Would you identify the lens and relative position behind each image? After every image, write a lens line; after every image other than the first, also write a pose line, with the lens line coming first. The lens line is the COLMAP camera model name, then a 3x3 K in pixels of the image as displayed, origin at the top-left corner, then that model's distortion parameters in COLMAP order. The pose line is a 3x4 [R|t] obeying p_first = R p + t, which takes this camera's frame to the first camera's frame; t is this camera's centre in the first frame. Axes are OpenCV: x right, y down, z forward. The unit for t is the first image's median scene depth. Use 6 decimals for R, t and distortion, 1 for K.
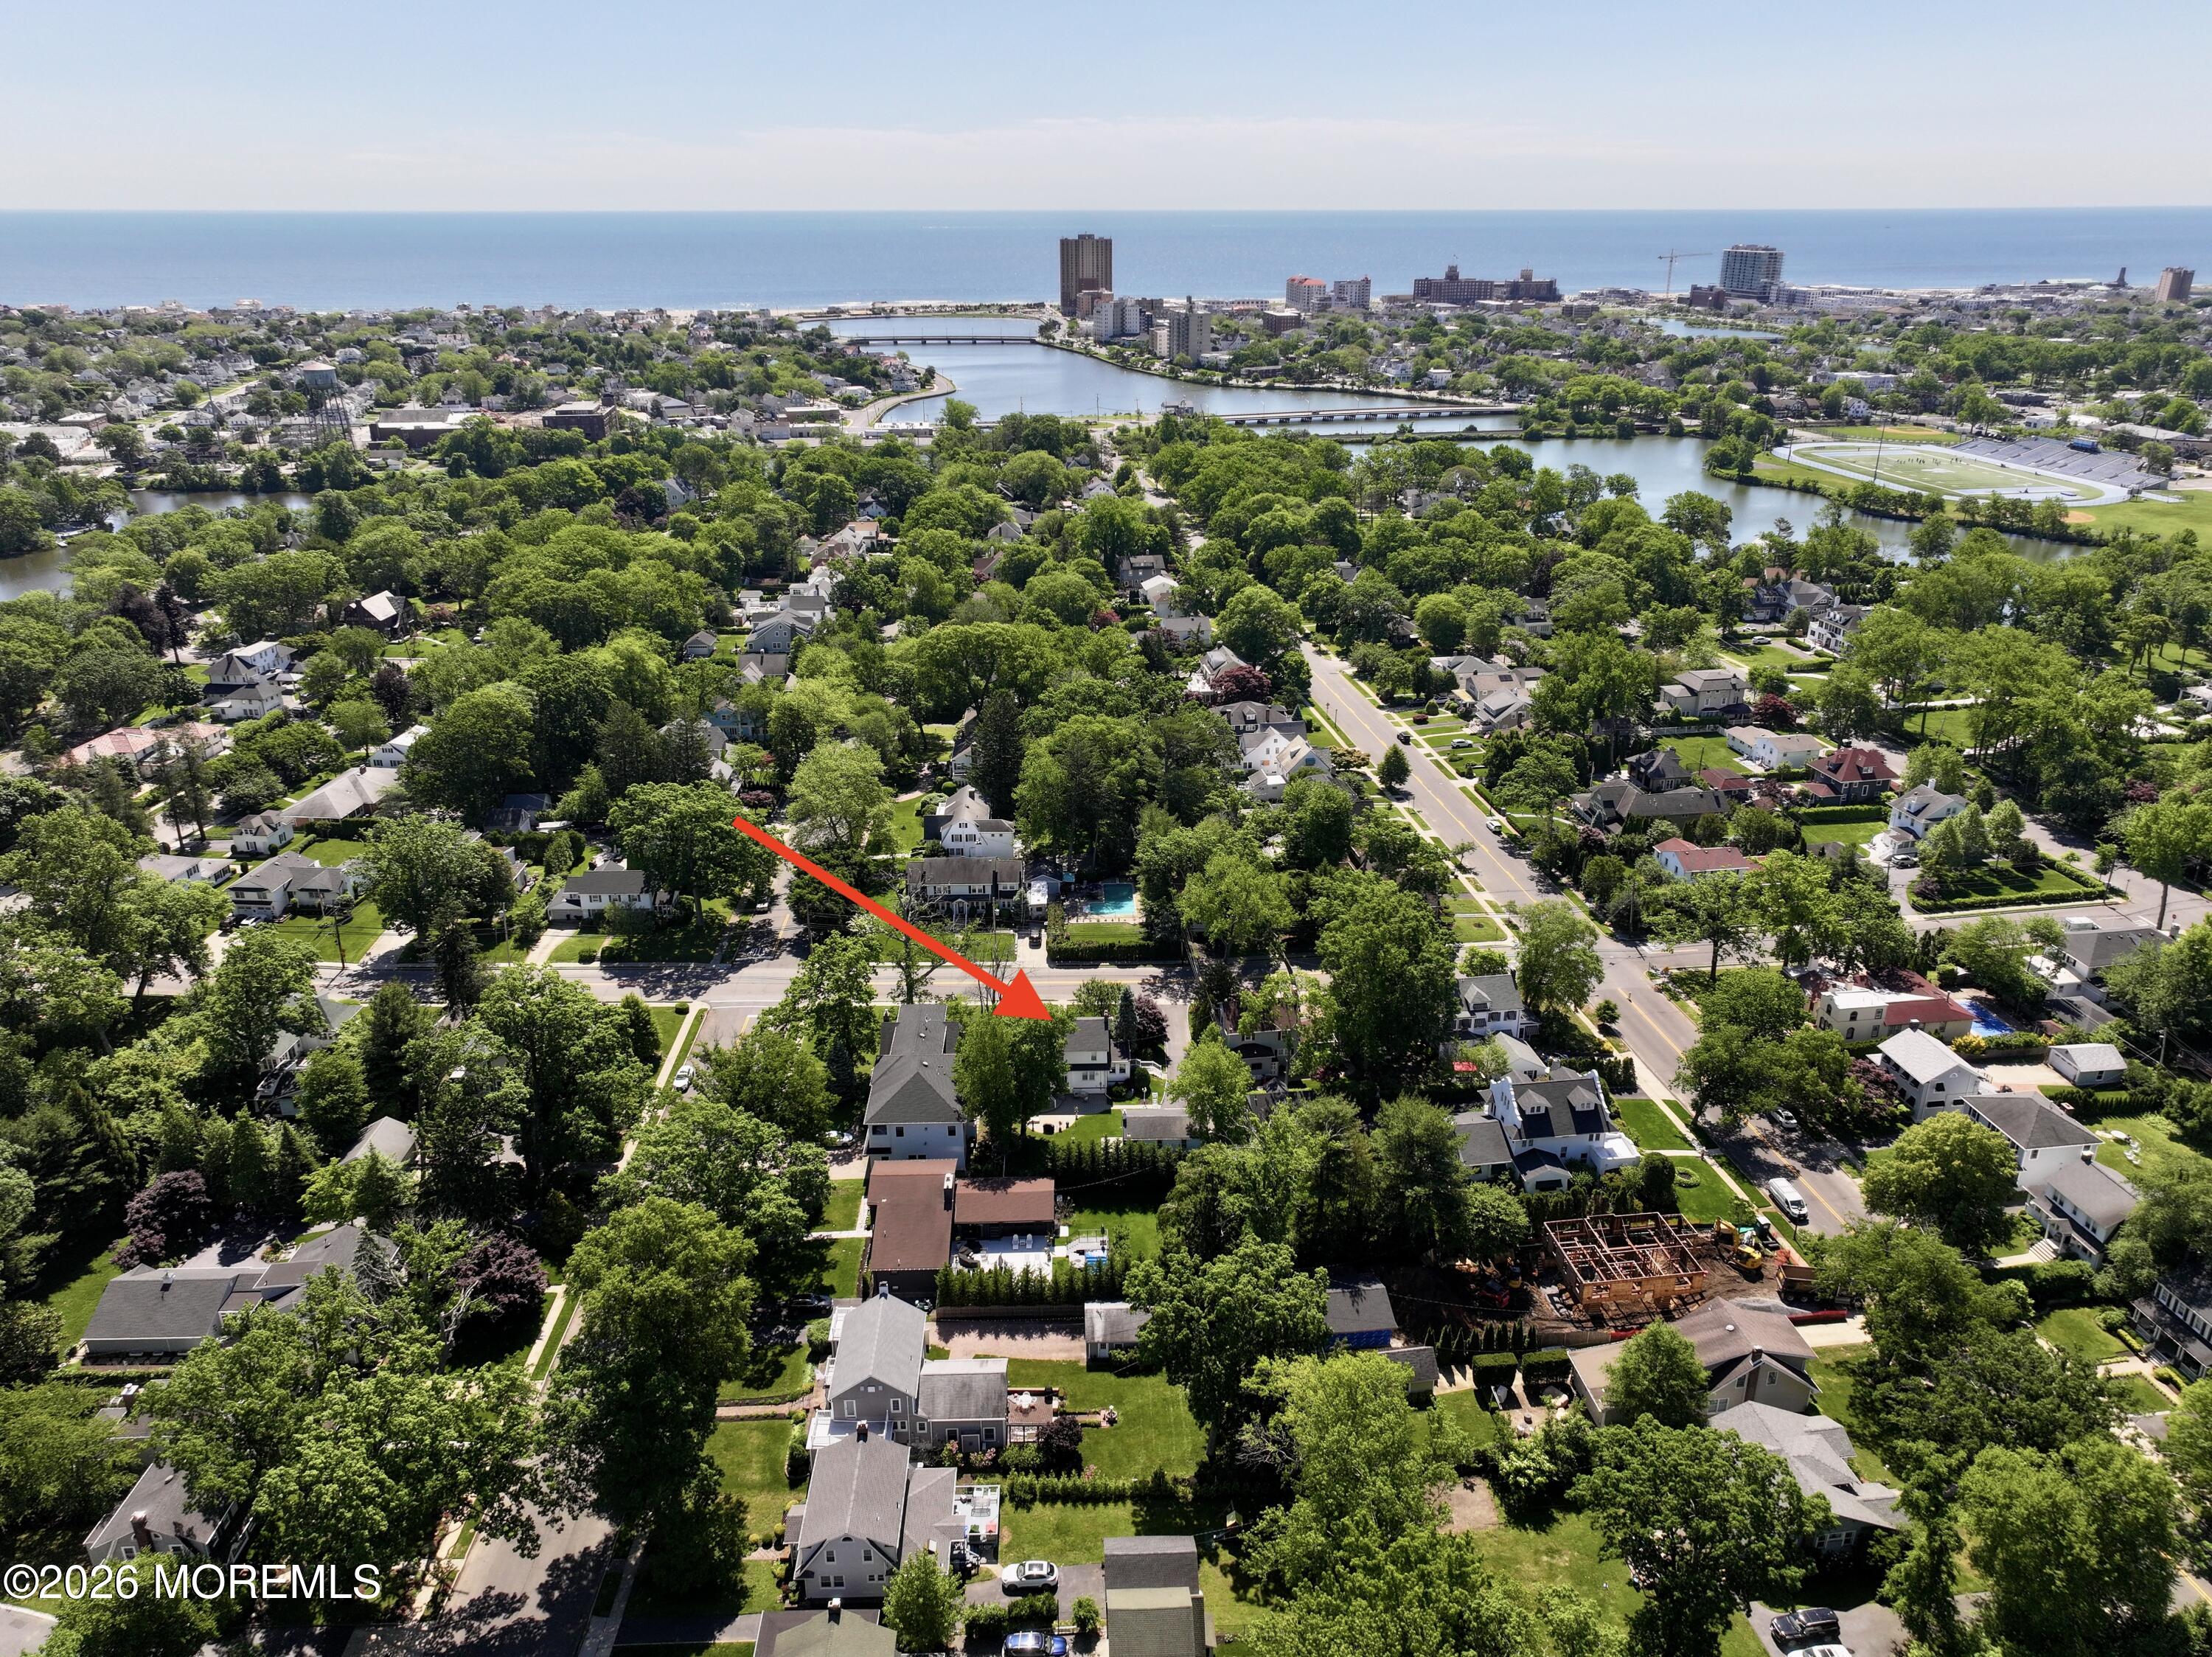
lens RADIAL K [[1572.4, 0, 1111.8], [0, 1572.4, 819.0], [0, 0, 1]] dist [0.005688, 0.002638]
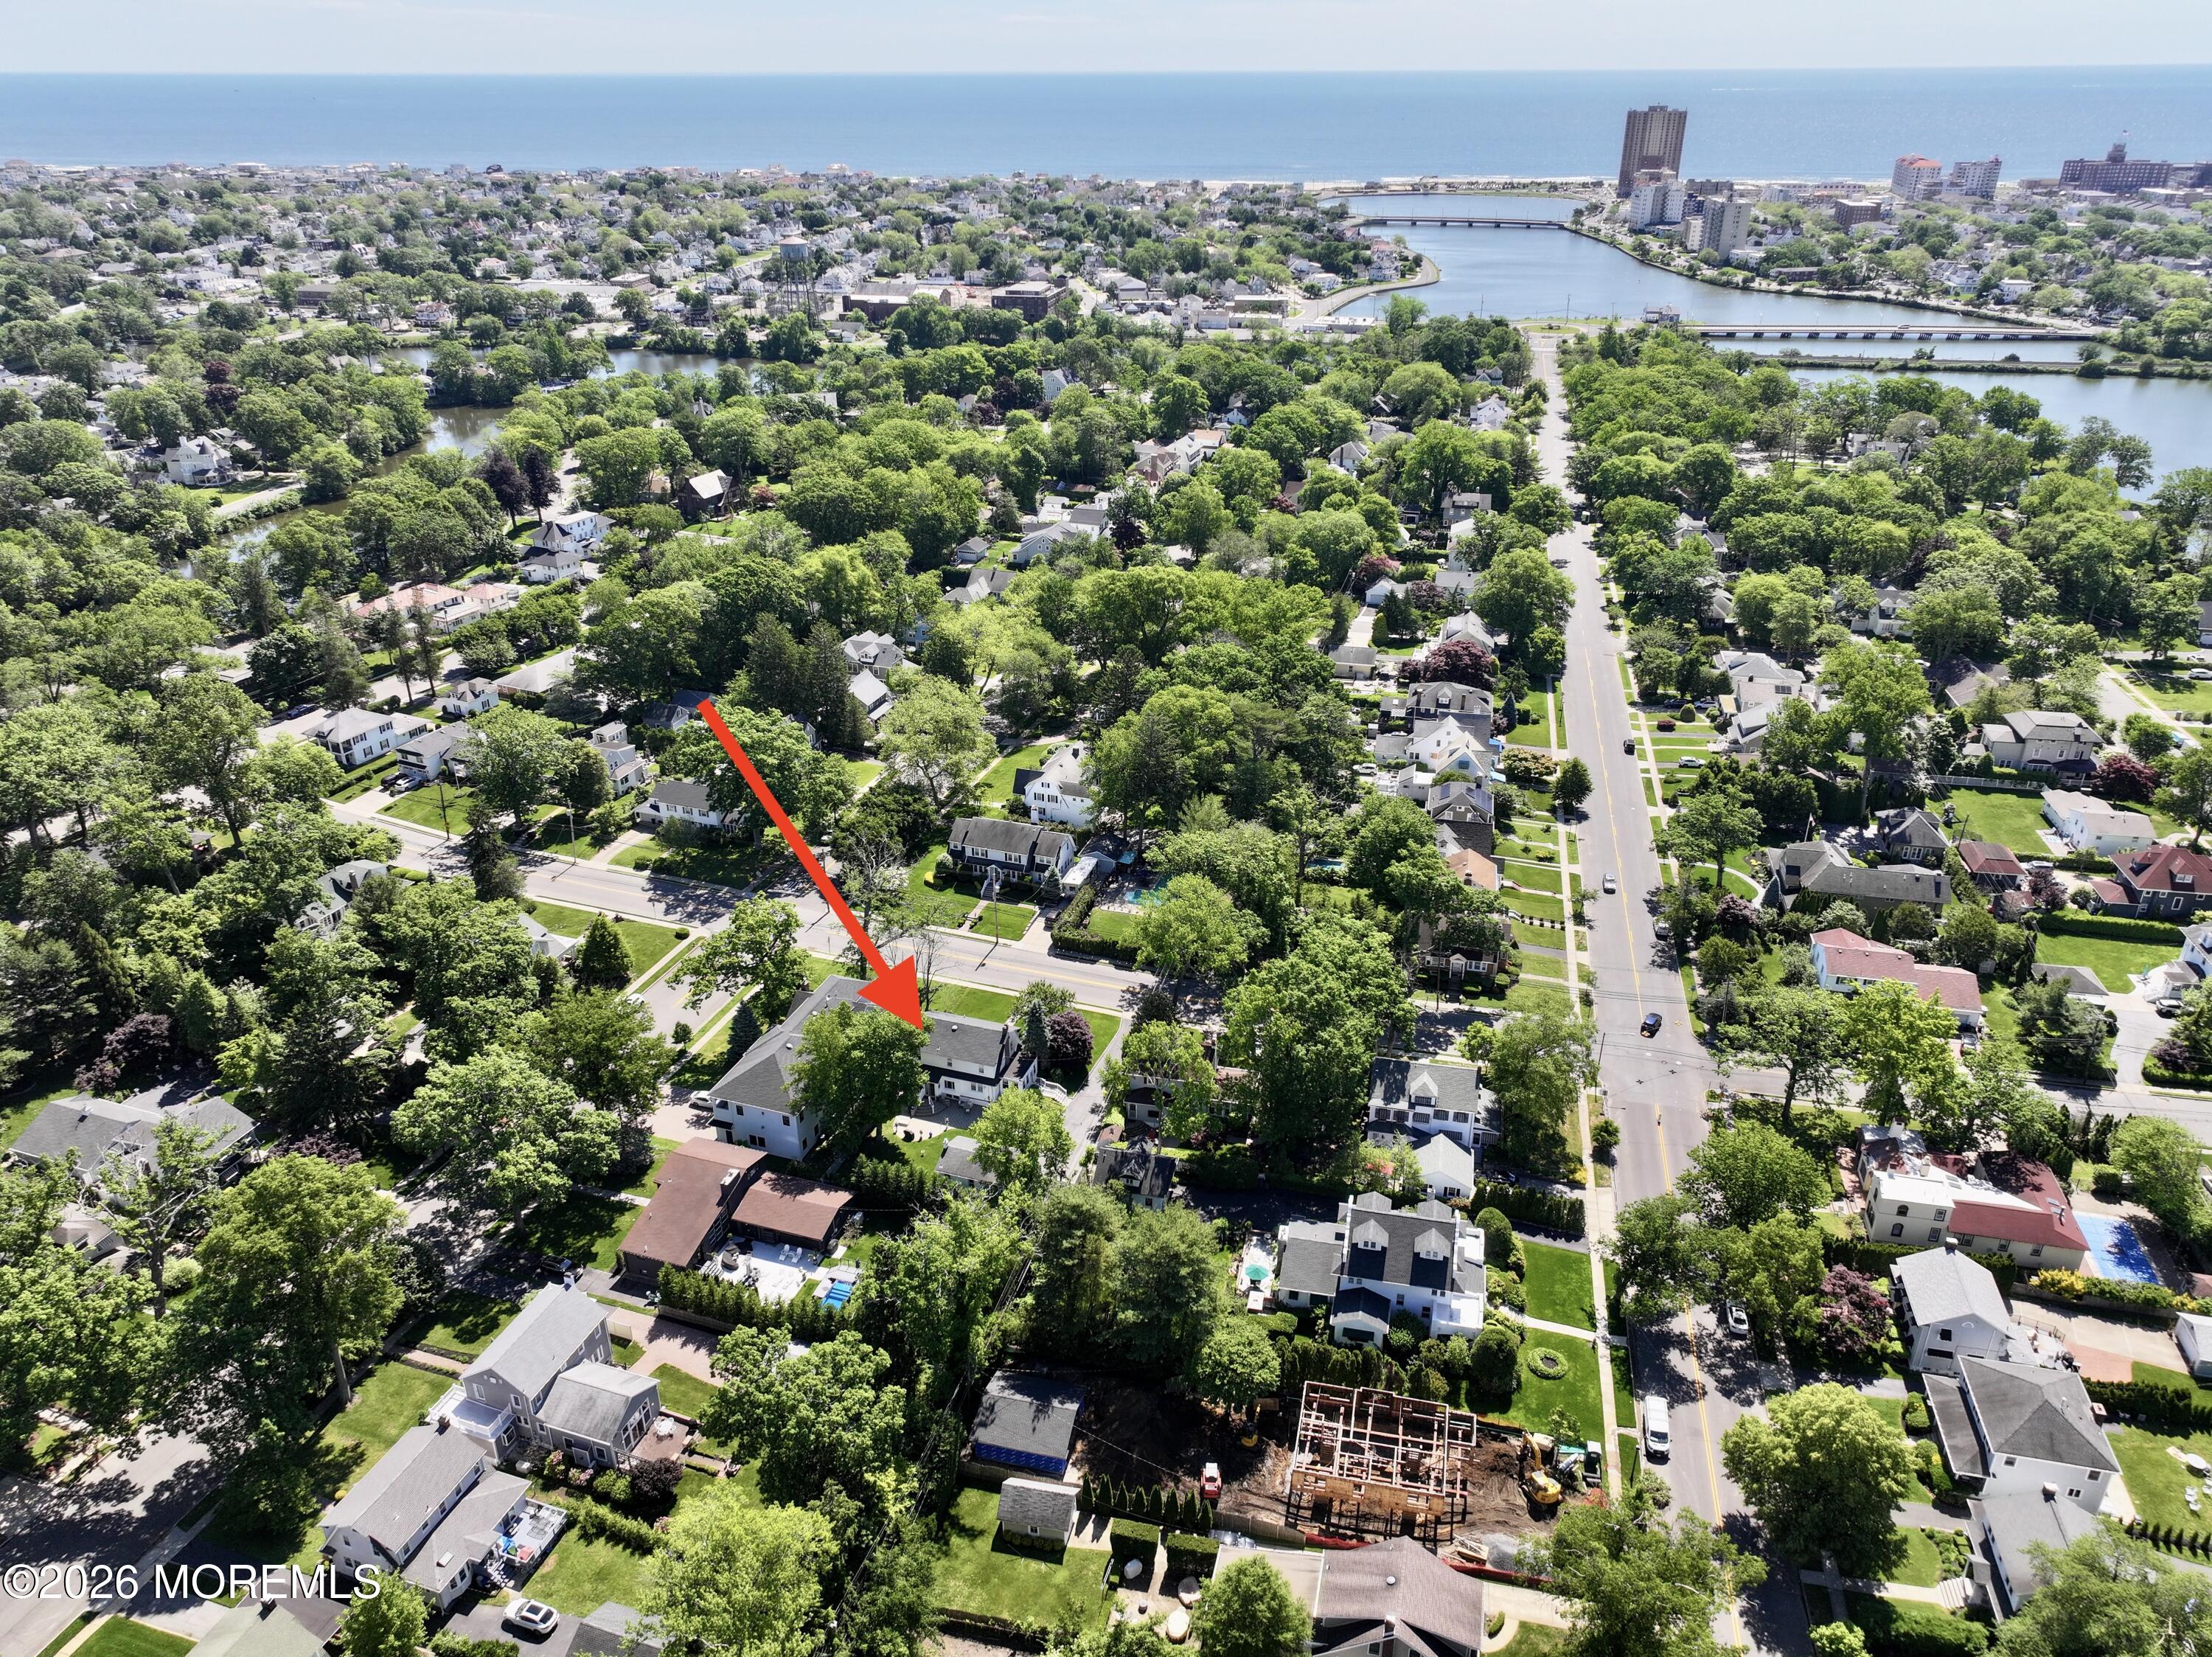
lens RADIAL K [[1568.5, 0, 1113.6], [0, 1568.5, 820.8], [0, 0, 1]] dist [0.006077, 0.009741]
pose [[0.934178, 0.154276, -0.321730, 0.254003], [-0.128874, 0.986712, 0.098949, -0.073921], [0.332720, -0.050973, 0.941647, 0.106618]]
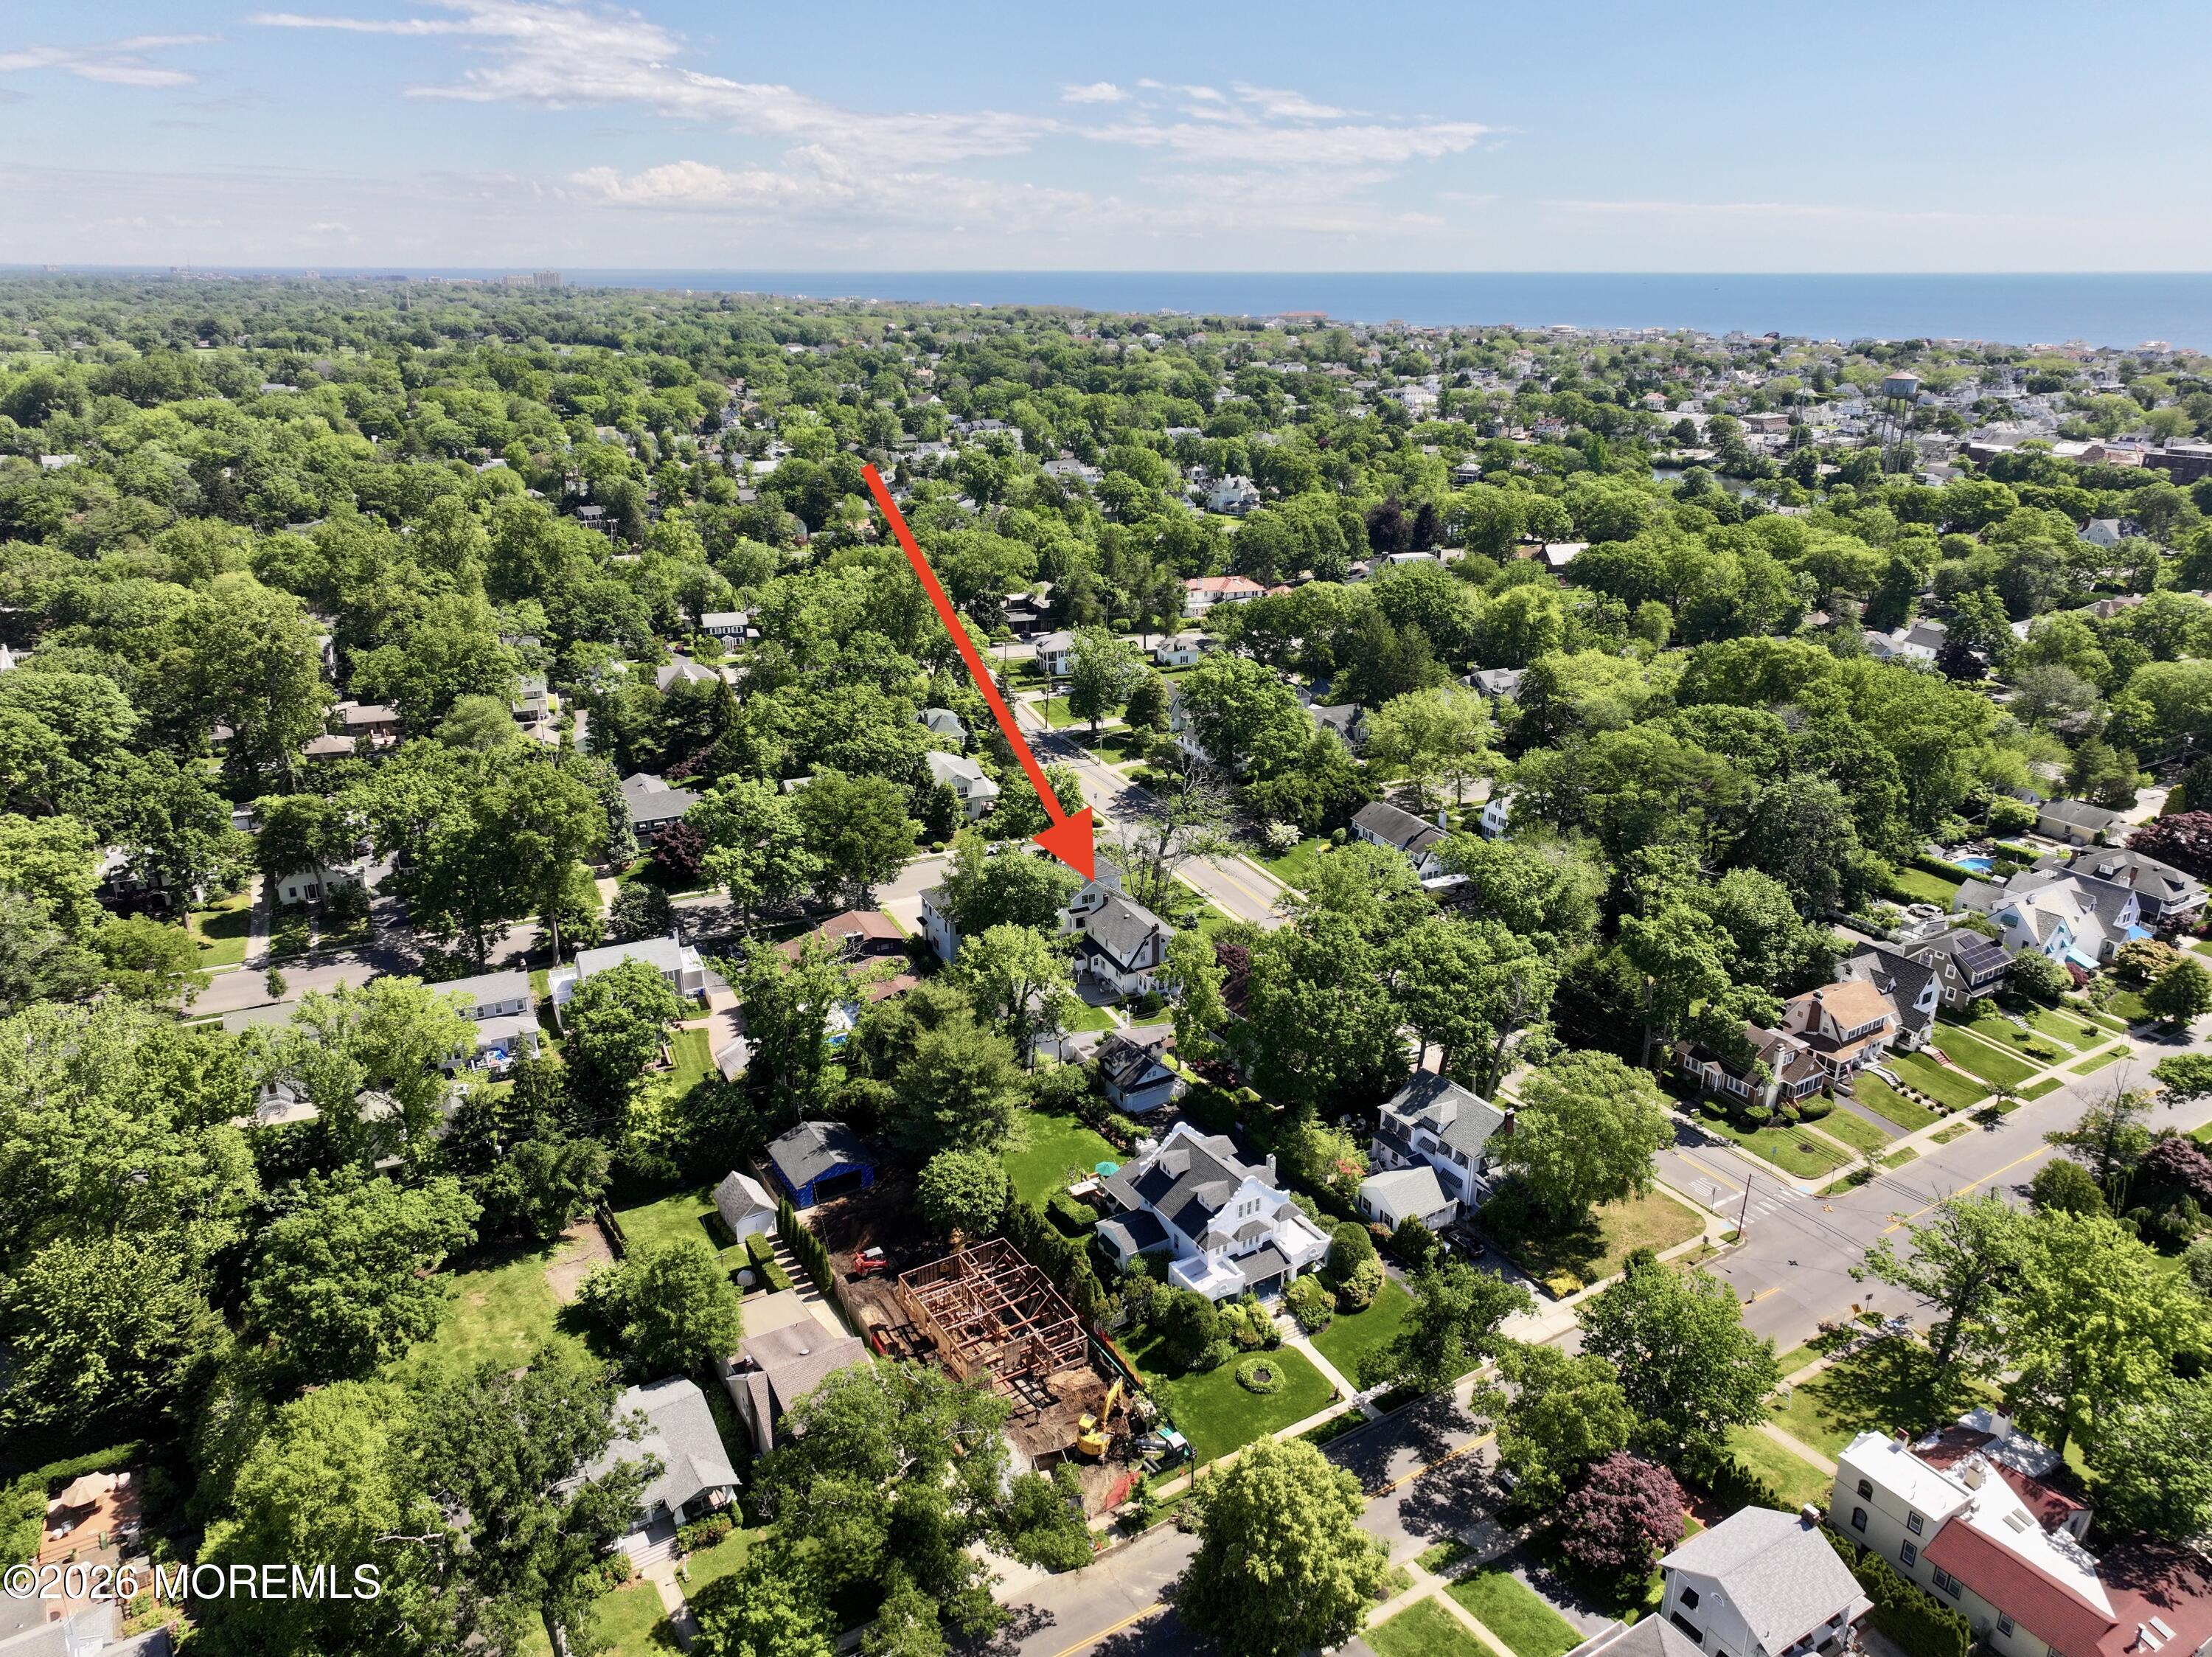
lens RADIAL K [[1568.5, 0, 1113.6], [0, 1568.5, 820.8], [0, 0, 1]] dist [0.006077, 0.009741]
pose [[0.403846, 0.309678, -0.860818, 0.590368], [-0.337766, 0.924952, 0.174290, -0.069836], [0.850190, 0.220369, 0.478137, 0.377683]]
